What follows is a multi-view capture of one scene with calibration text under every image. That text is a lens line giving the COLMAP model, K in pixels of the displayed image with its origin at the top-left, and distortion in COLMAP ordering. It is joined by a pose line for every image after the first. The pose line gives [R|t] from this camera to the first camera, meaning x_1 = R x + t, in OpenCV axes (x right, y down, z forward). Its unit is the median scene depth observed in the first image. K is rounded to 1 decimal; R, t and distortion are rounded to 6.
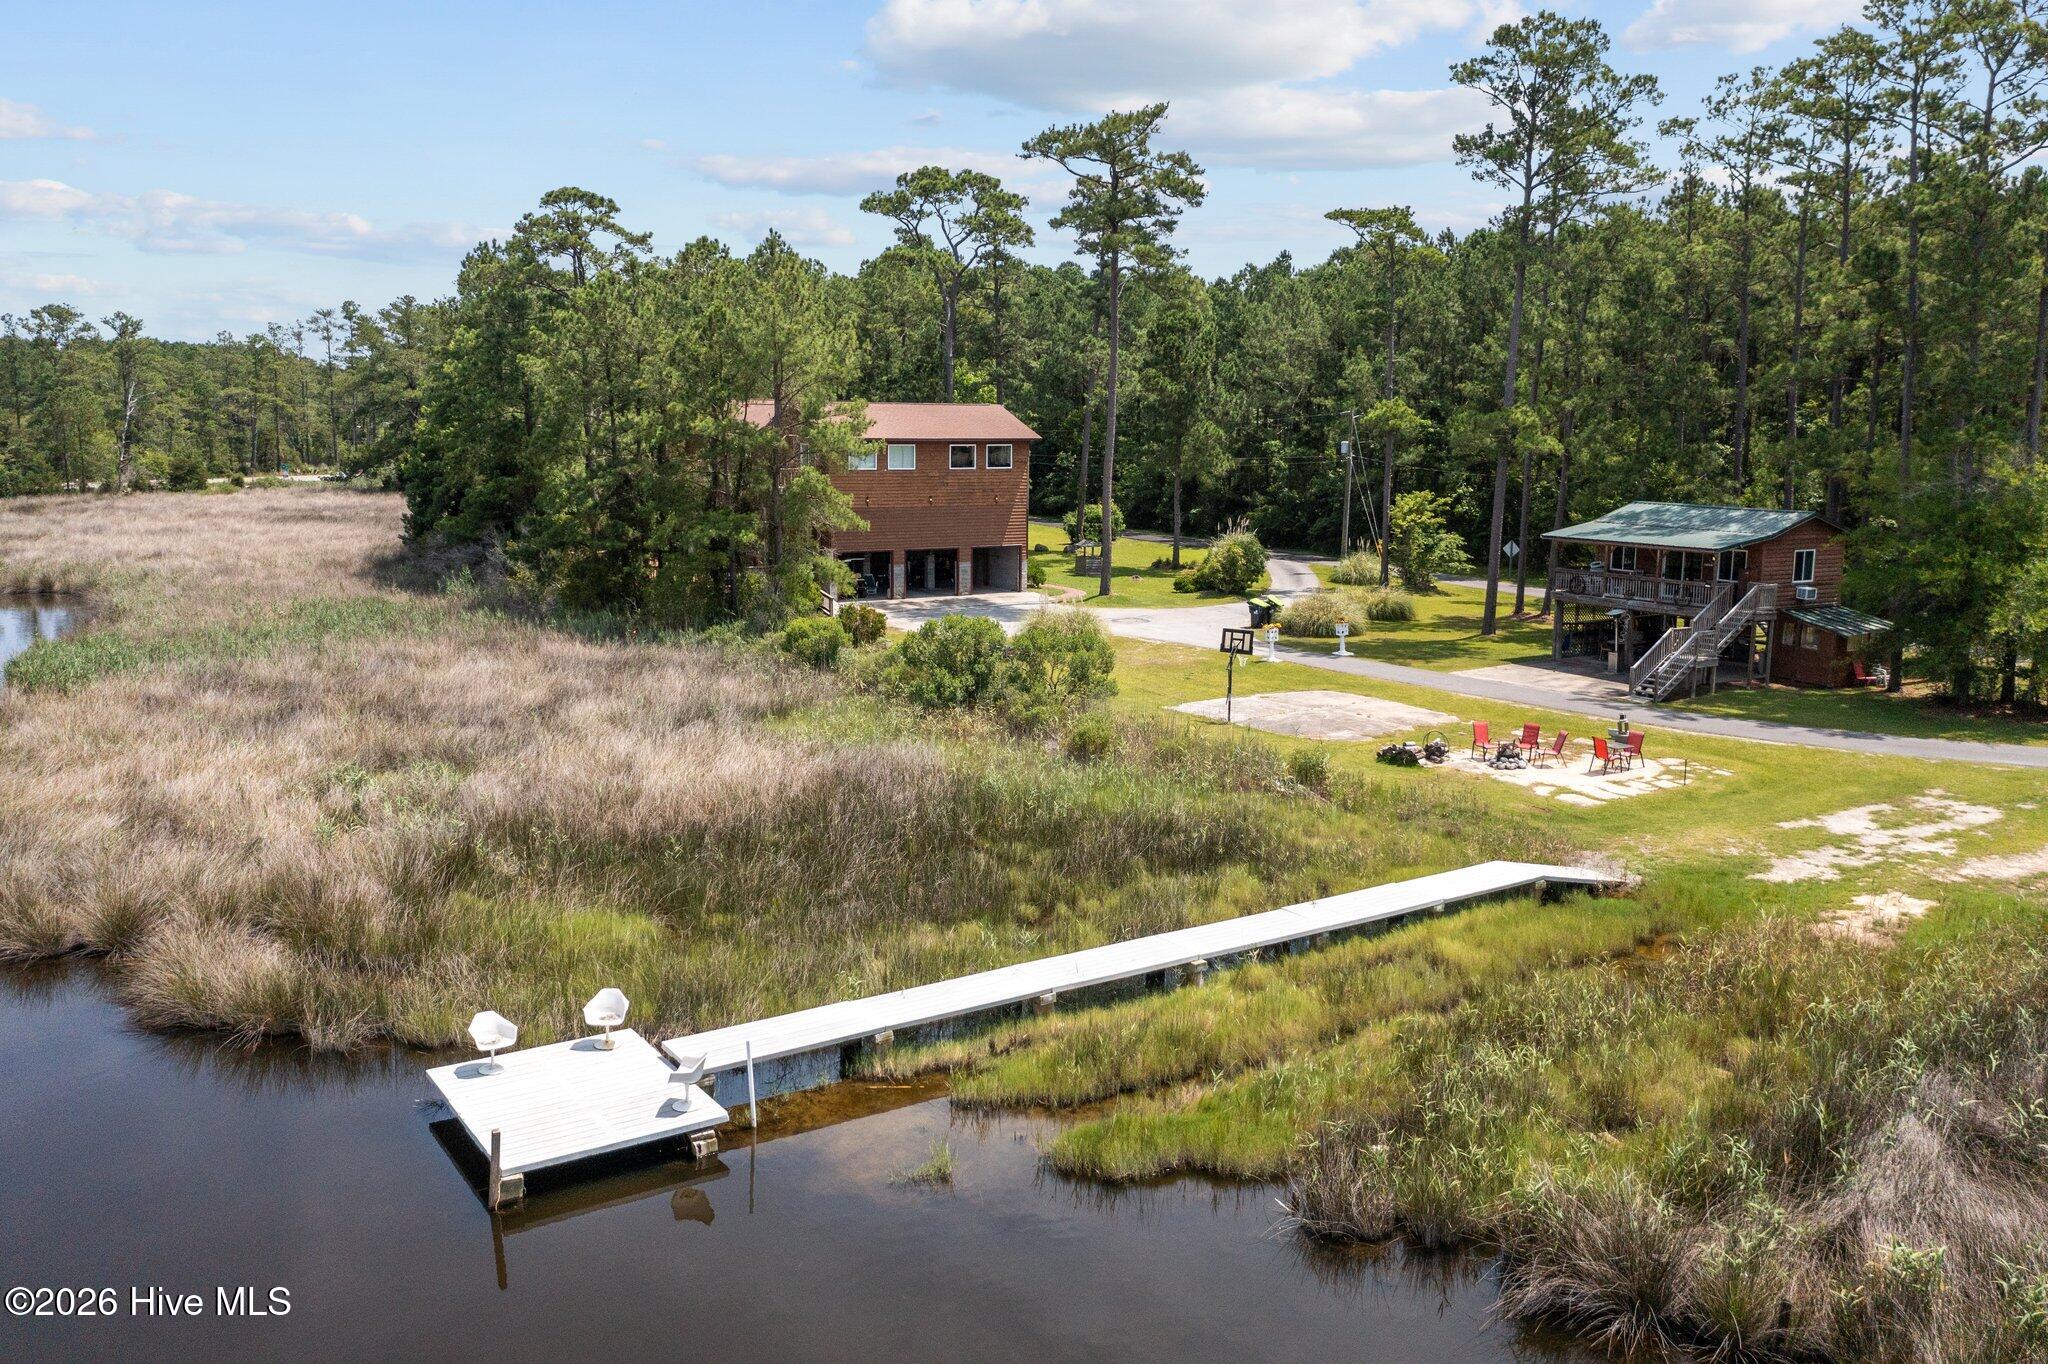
lens RADIAL K [[1412.1, 0, 1024.0], [0, 1412.1, 682.0], [0, 0, 1]] dist [0.000705, -0.000002]
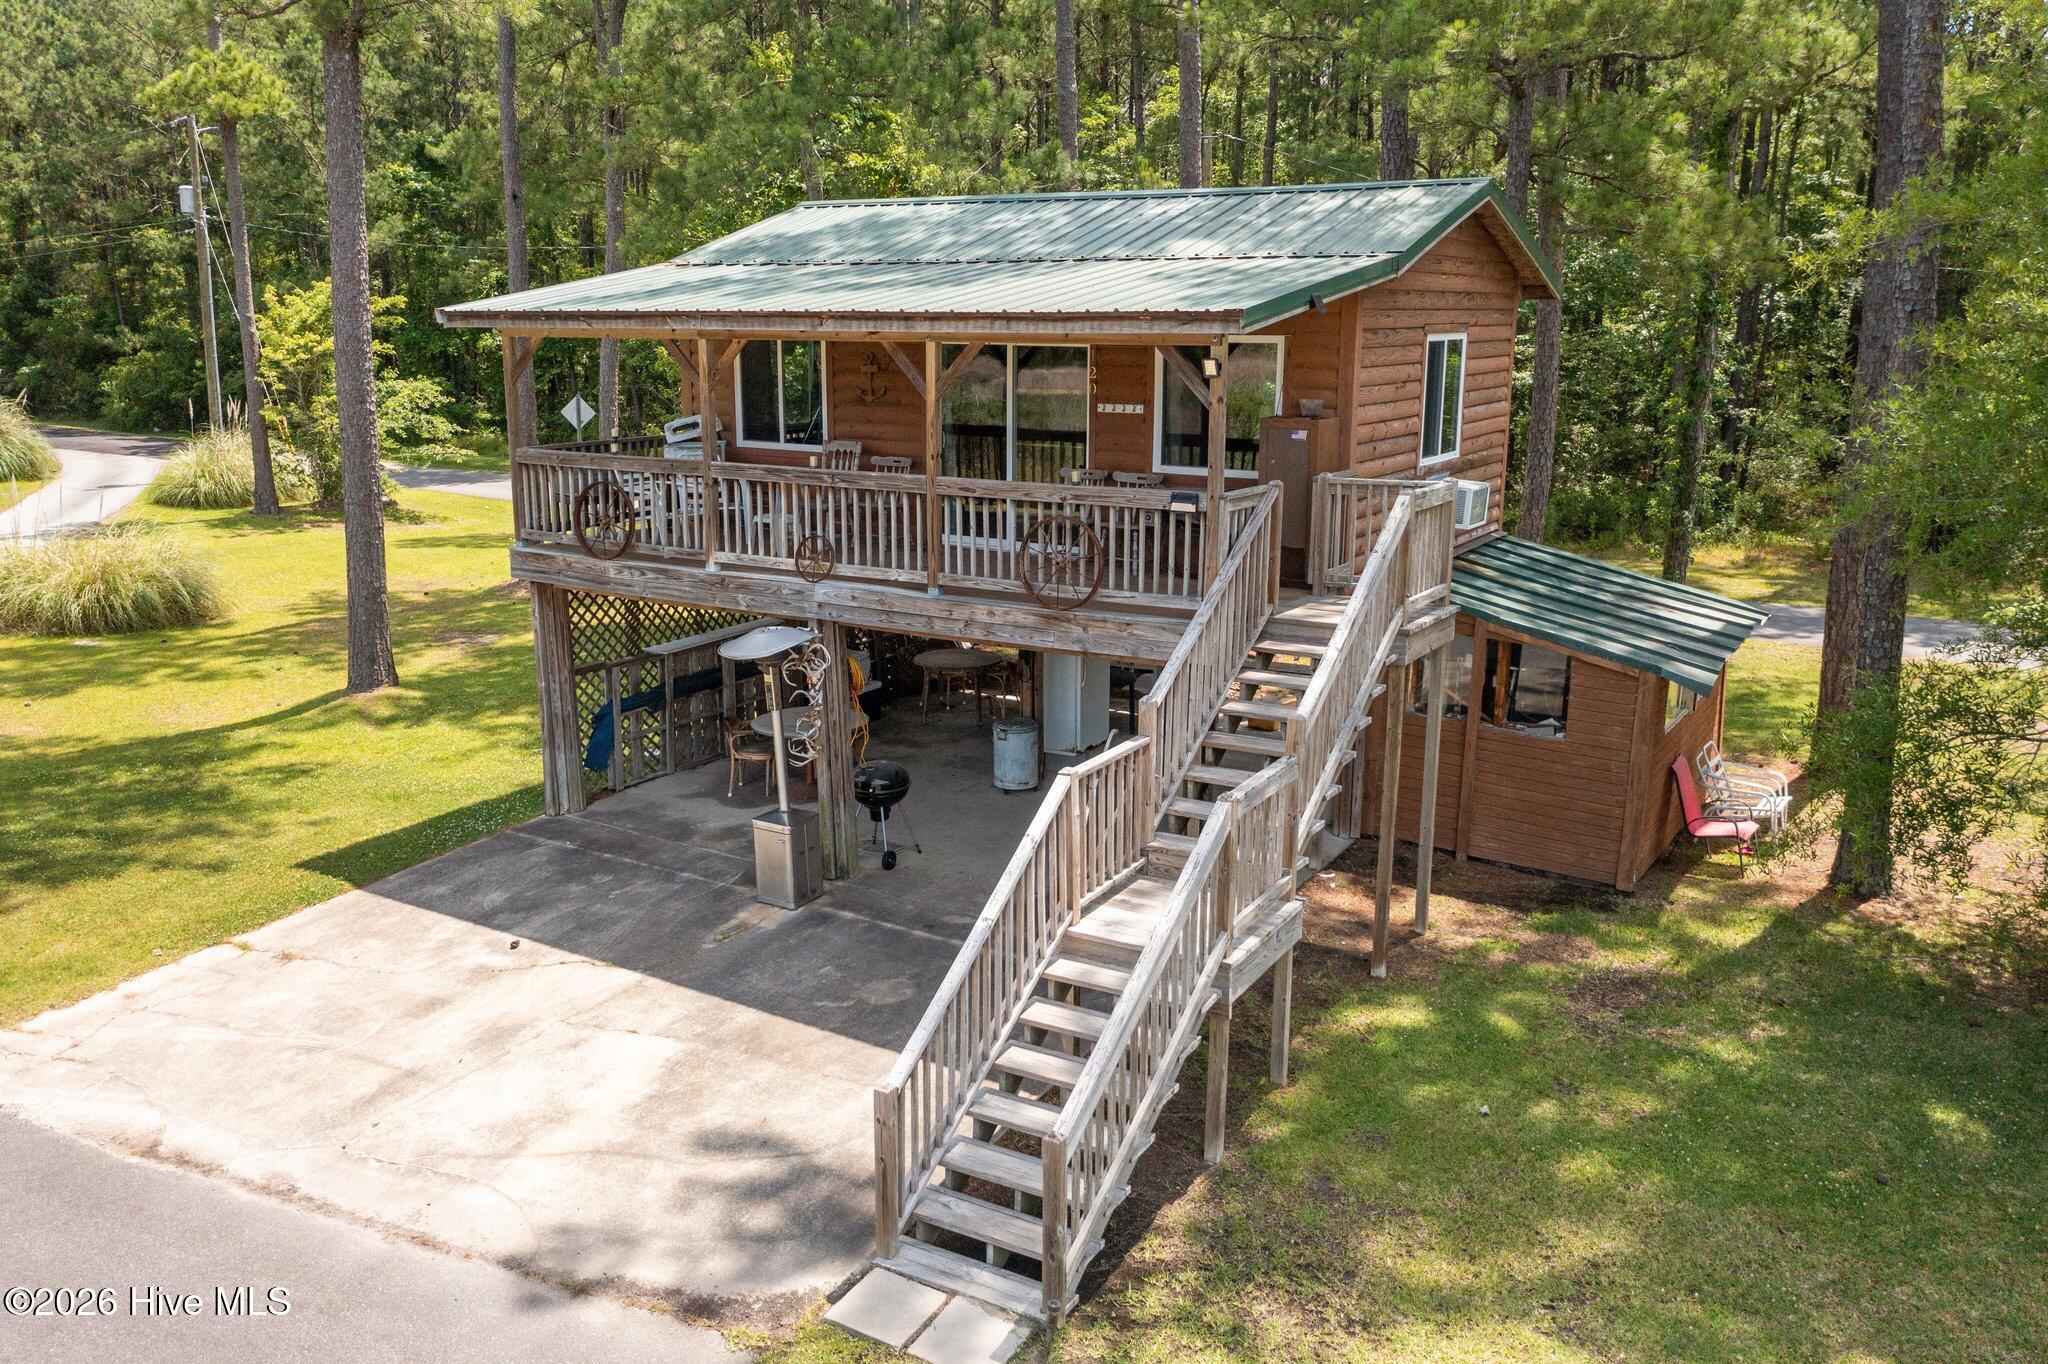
lens RADIAL K [[1622.9, 0, 1024.0], [0, 1622.9, 682.0], [0, 0, 1]] dist [-0.074175, 0.000395]
pose [[0.854489, -0.112715, 0.507094, 0.292322], [0.081702, 0.993187, 0.083087, -0.054246], [-0.513004, -0.029566, 0.857877, 0.687095]]
